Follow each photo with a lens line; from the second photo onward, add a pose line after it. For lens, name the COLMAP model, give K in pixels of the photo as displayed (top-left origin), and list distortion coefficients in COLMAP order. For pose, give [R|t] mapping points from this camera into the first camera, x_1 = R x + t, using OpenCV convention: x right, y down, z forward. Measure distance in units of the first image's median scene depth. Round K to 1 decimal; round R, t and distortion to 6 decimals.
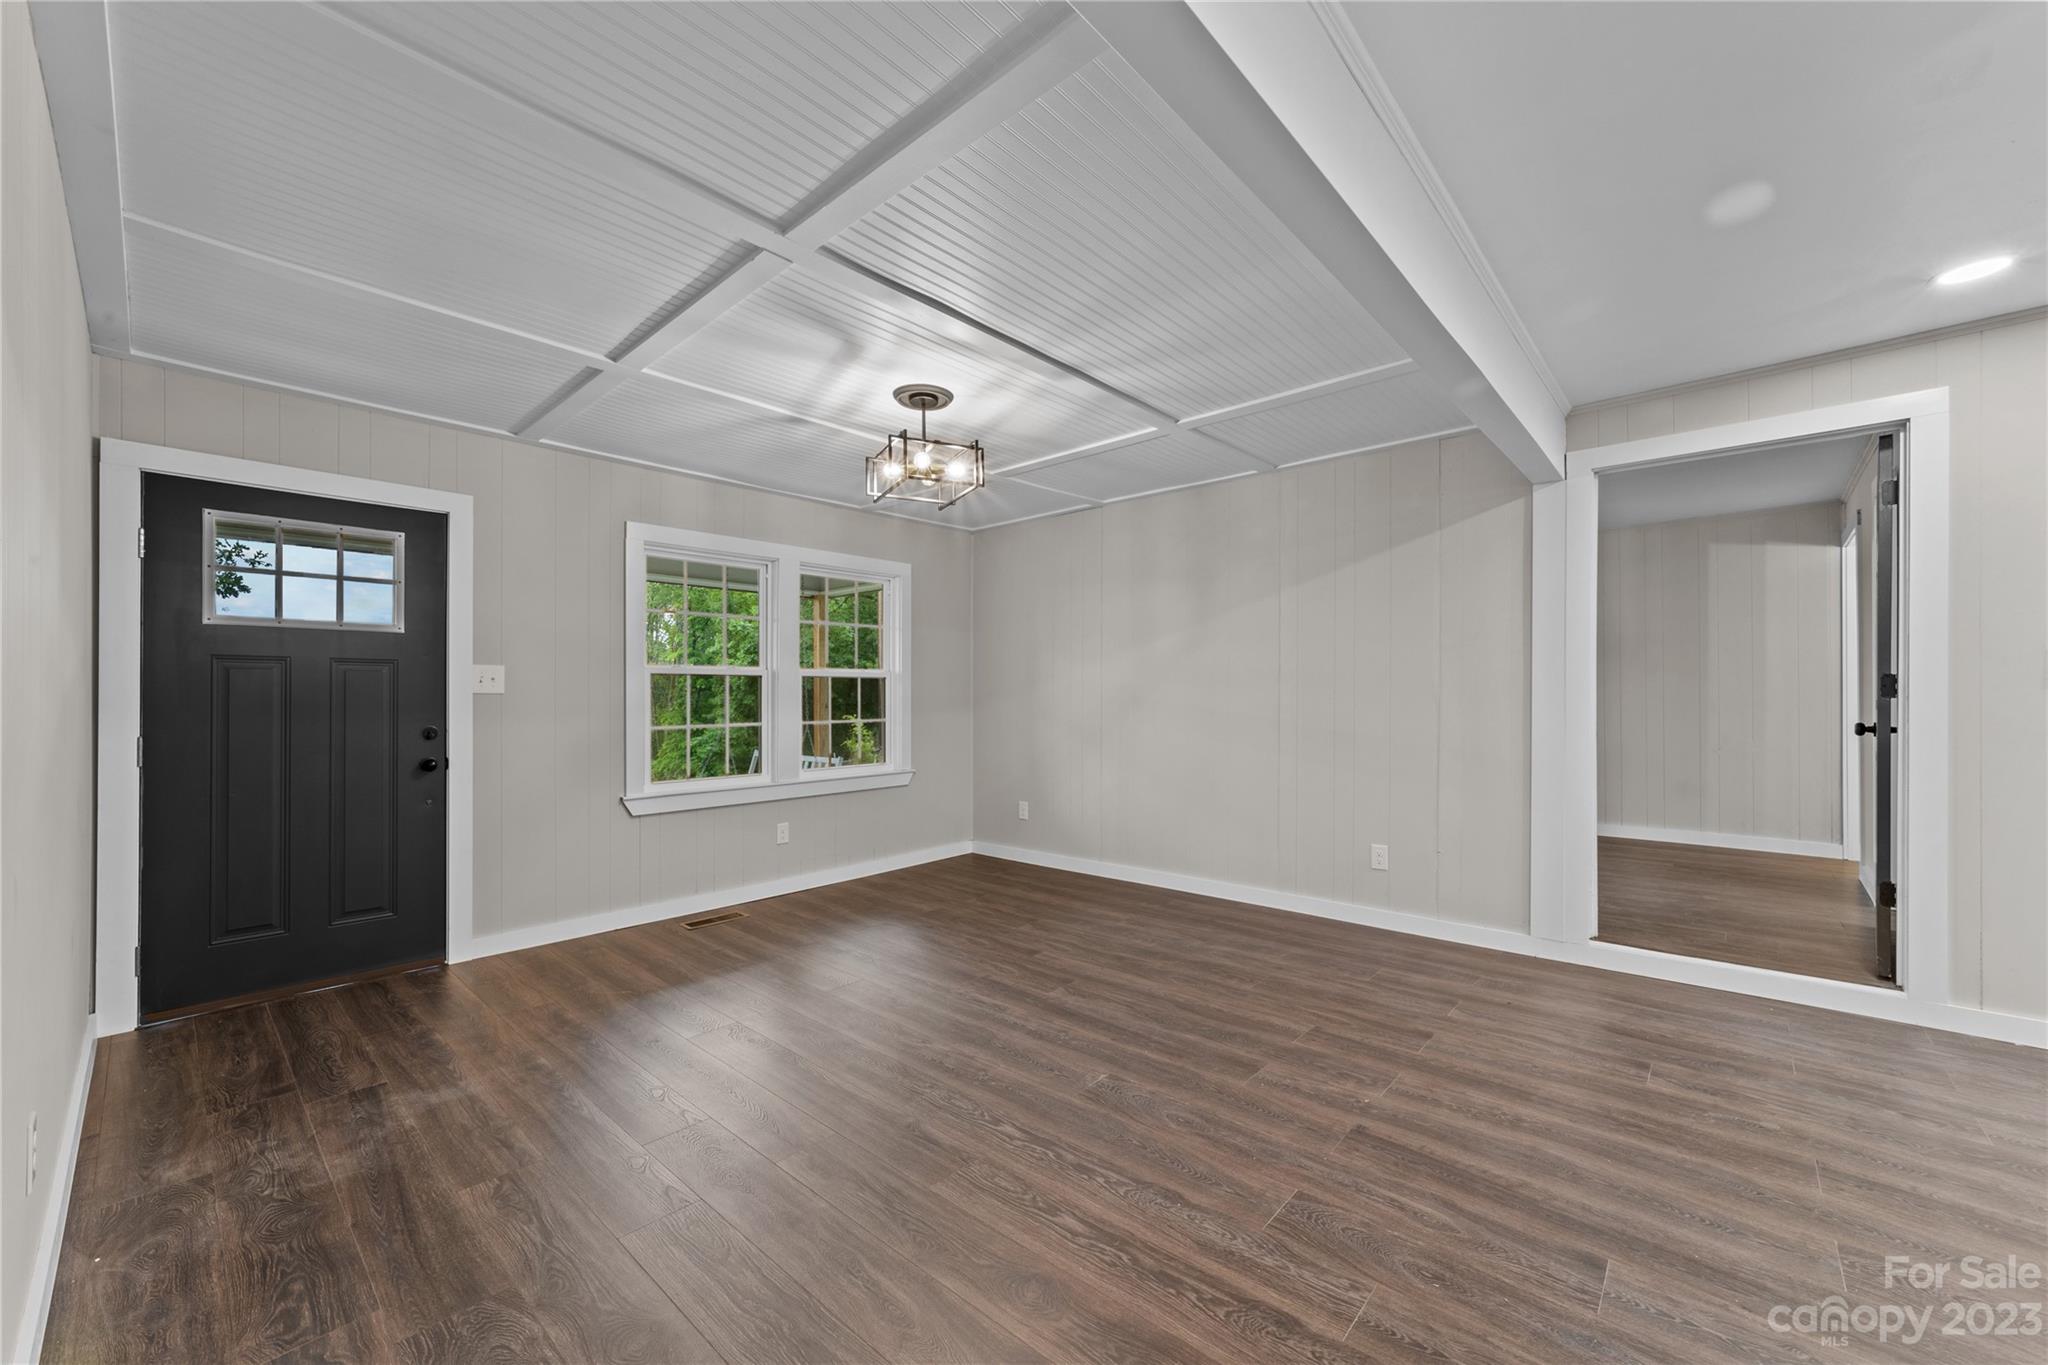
lens RADIAL K [[793.4, 0, 1033.3], [0, 793.4, 696.3], [0, 0, 1]] dist [-0.018489, 0.009086]
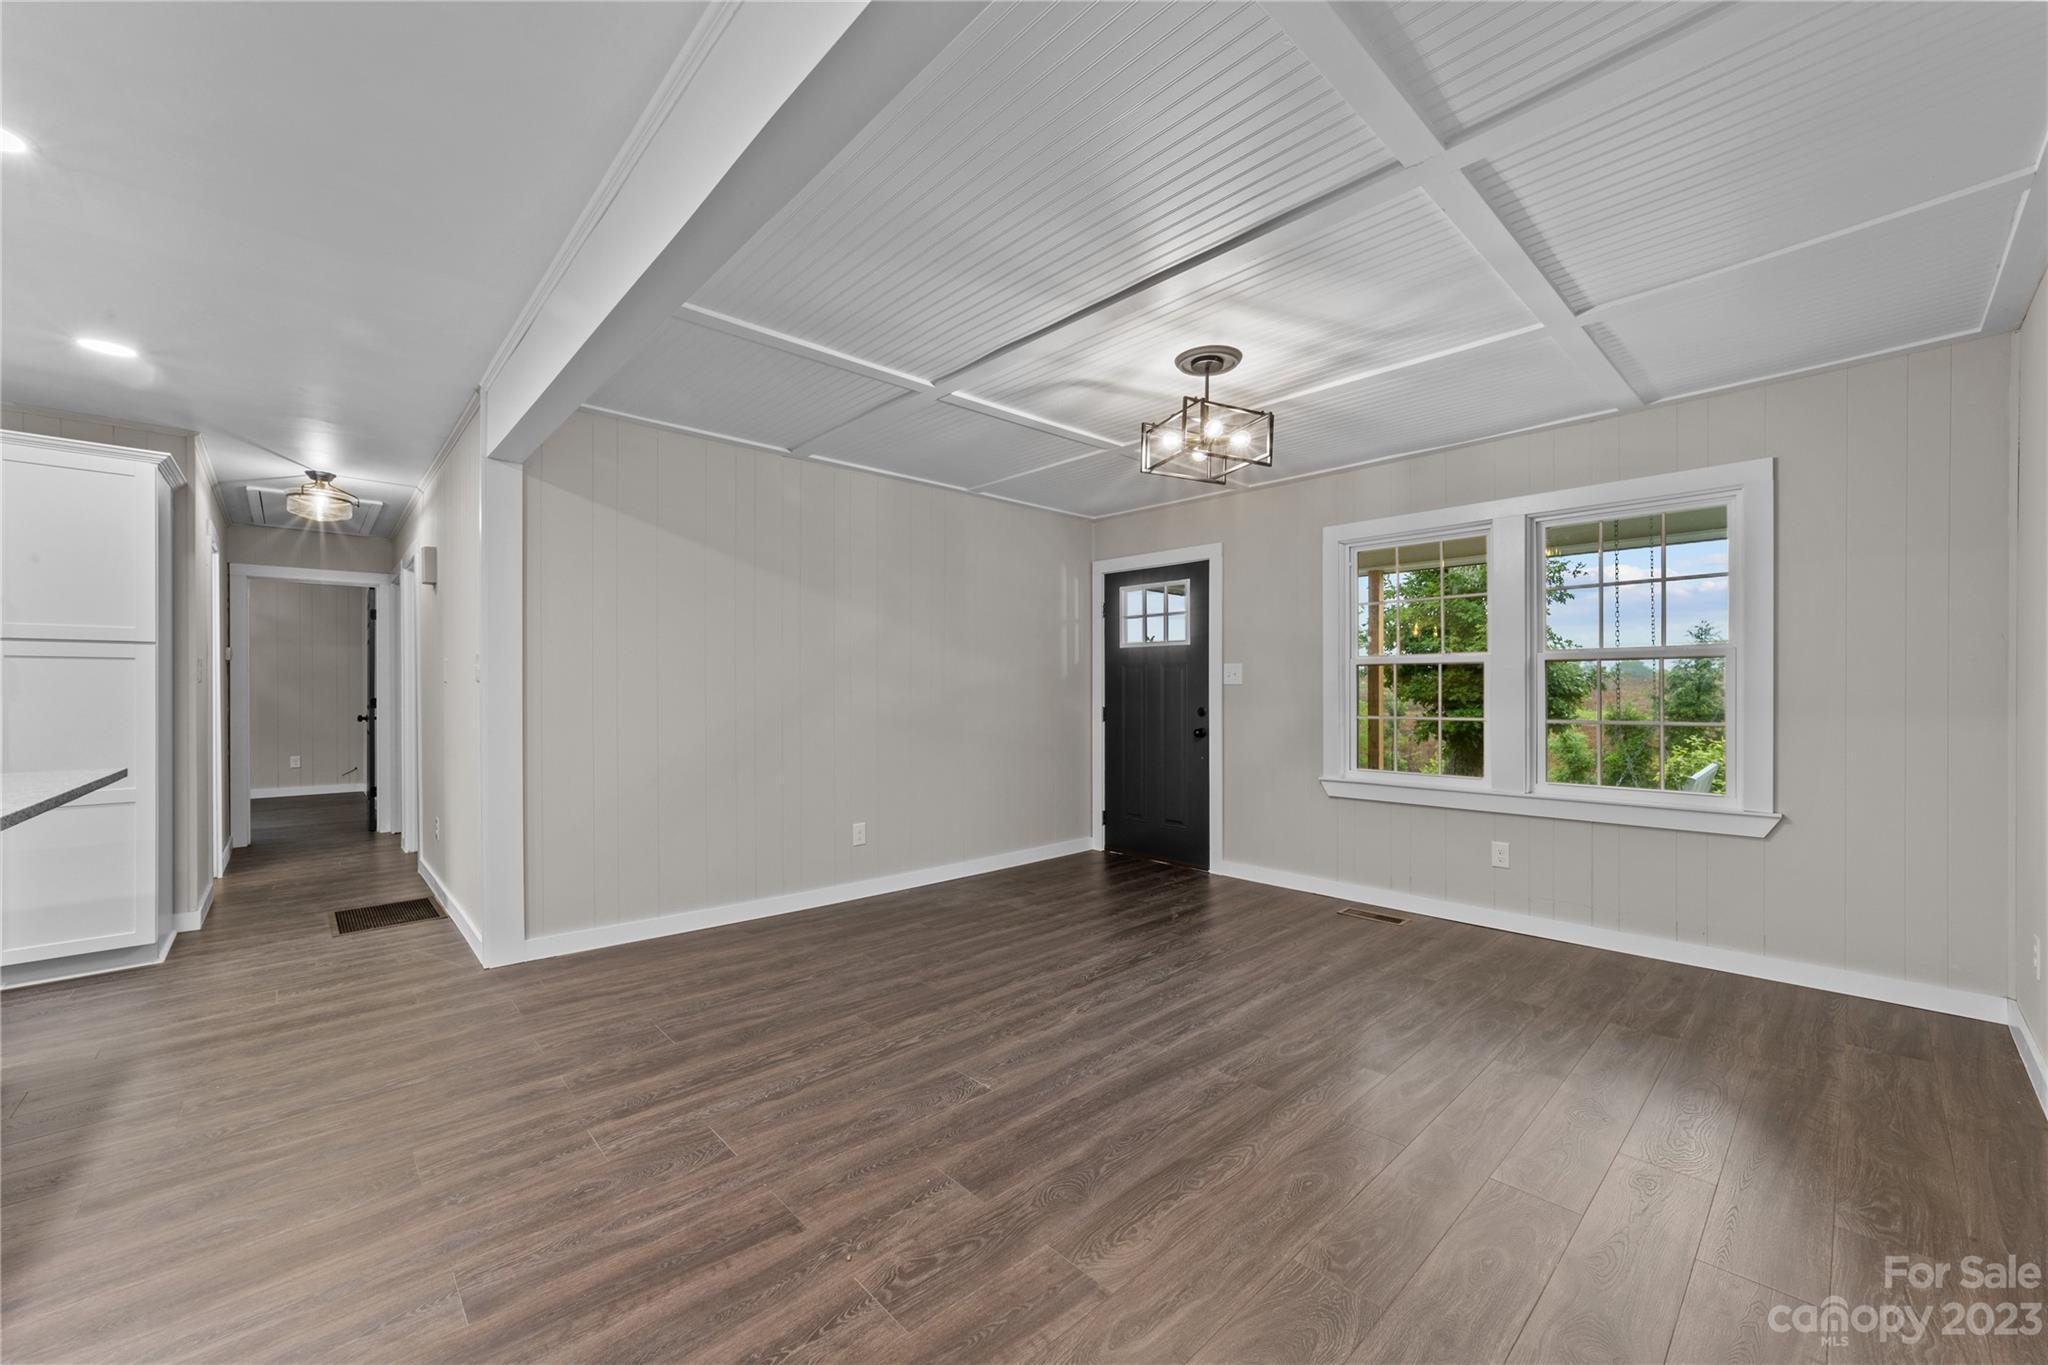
lens RADIAL K [[793.4, 0, 1028.9], [0, 793.4, 692.4], [0, 0, 1]] dist [-0.018489, 0.009086]
pose [[-0.092803, 0.009349, -0.995641, 0.797505], [0.002111, 0.999956, 0.009192, -0.003390], [0.995682, -0.001249, -0.092819, 0.881229]]
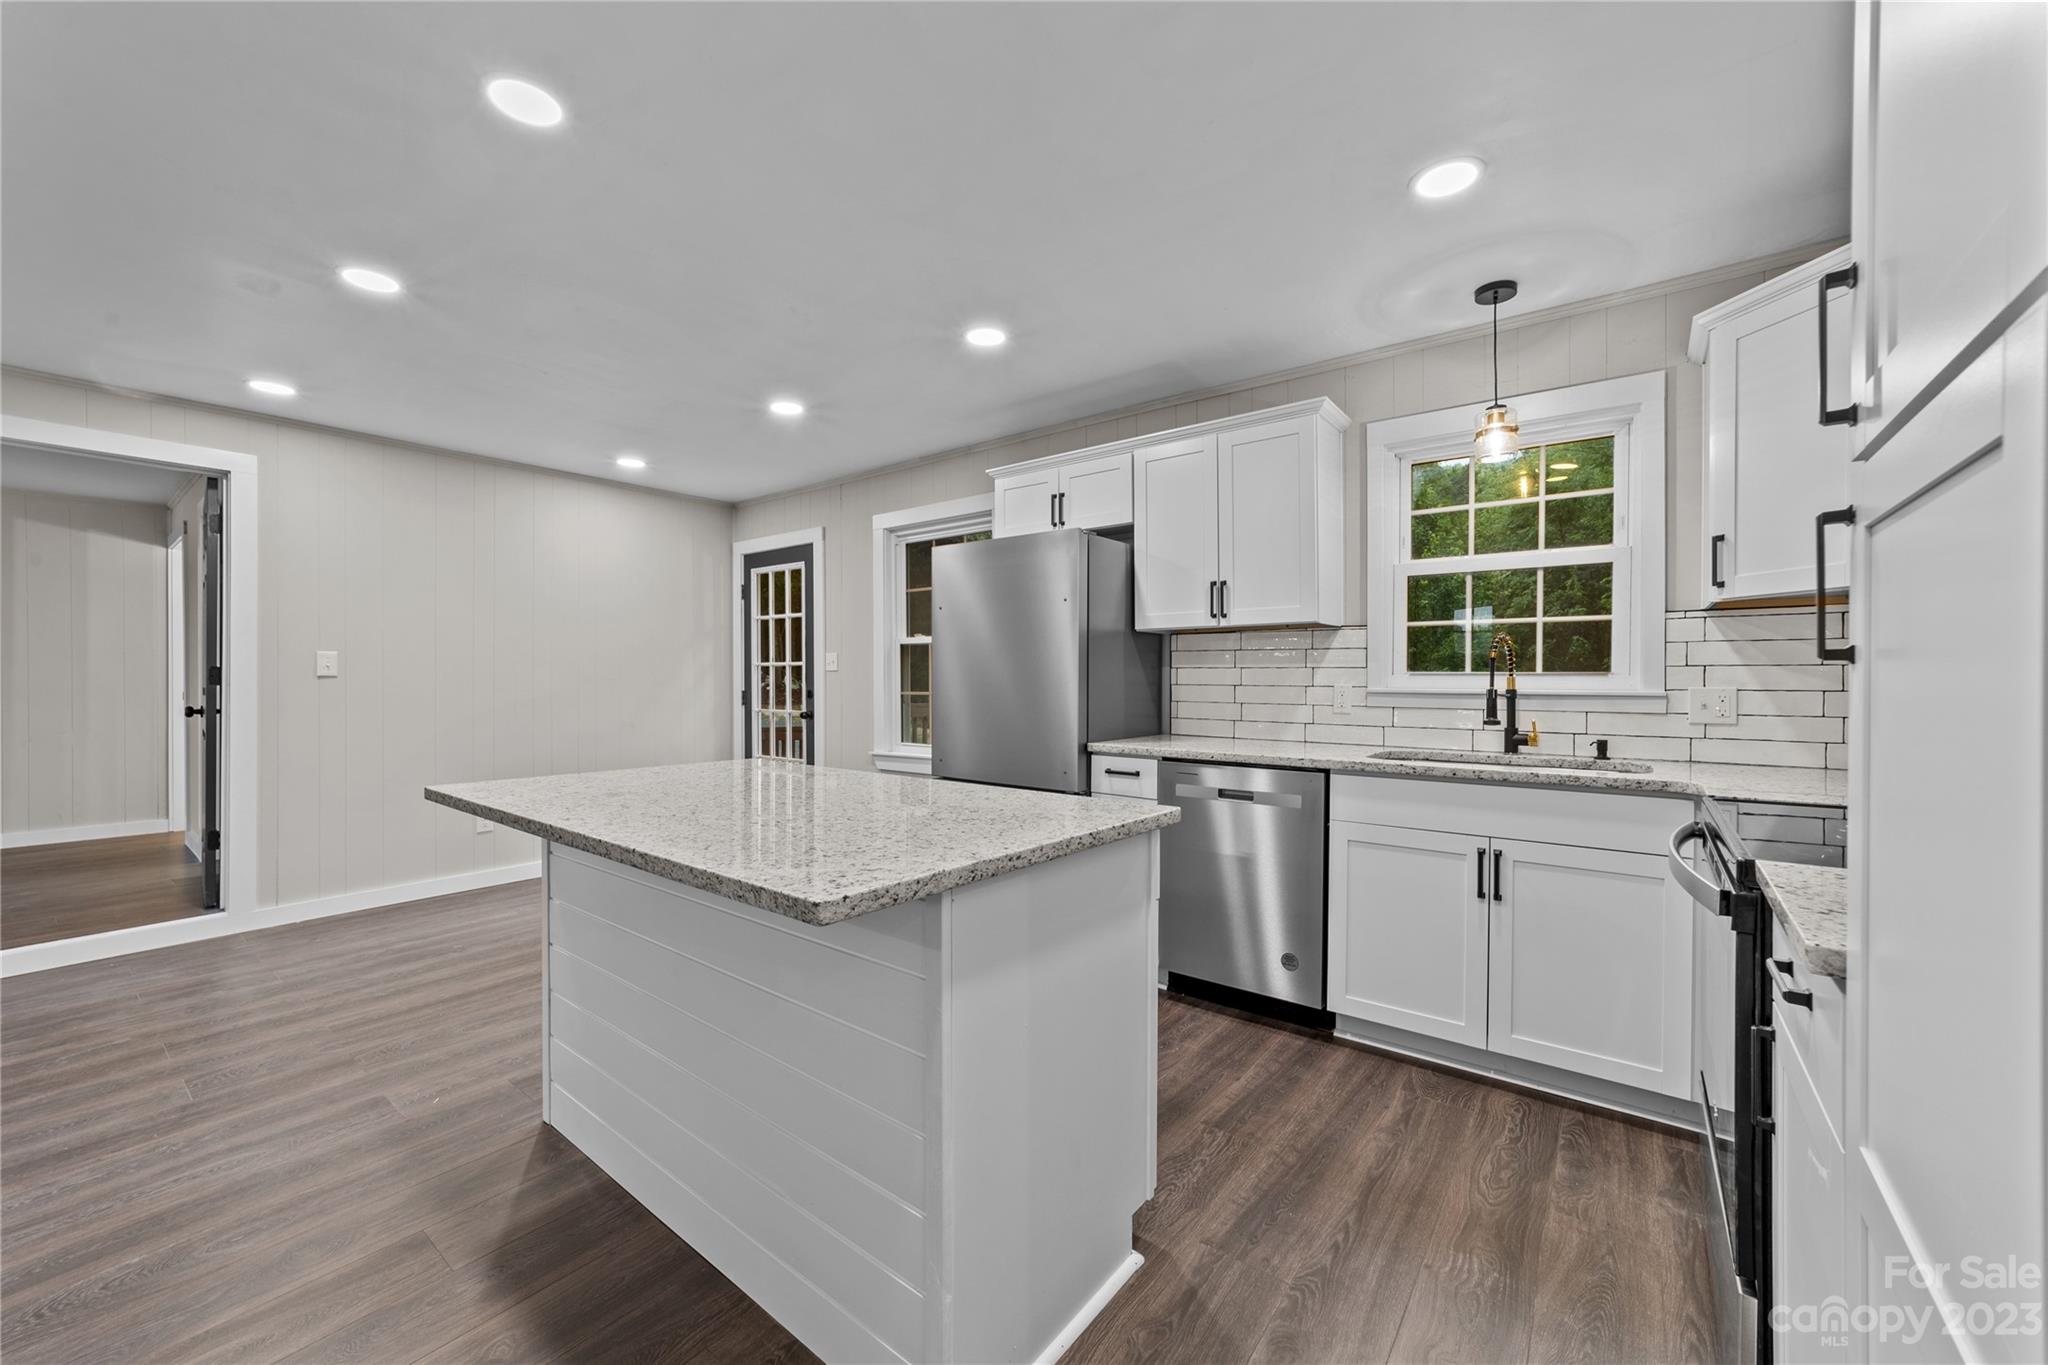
lens RADIAL K [[793.4, 0, 1024.1], [0, 793.4, 681.0], [0, 0, 1]] dist [-0.018489, 0.009086]
pose [[-0.066639, 0.003216, 0.997772, -0.240867], [0.000984, 0.999995, -0.003158, 0.000408], [-0.997777, 0.000771, -0.066642, -0.199111]]
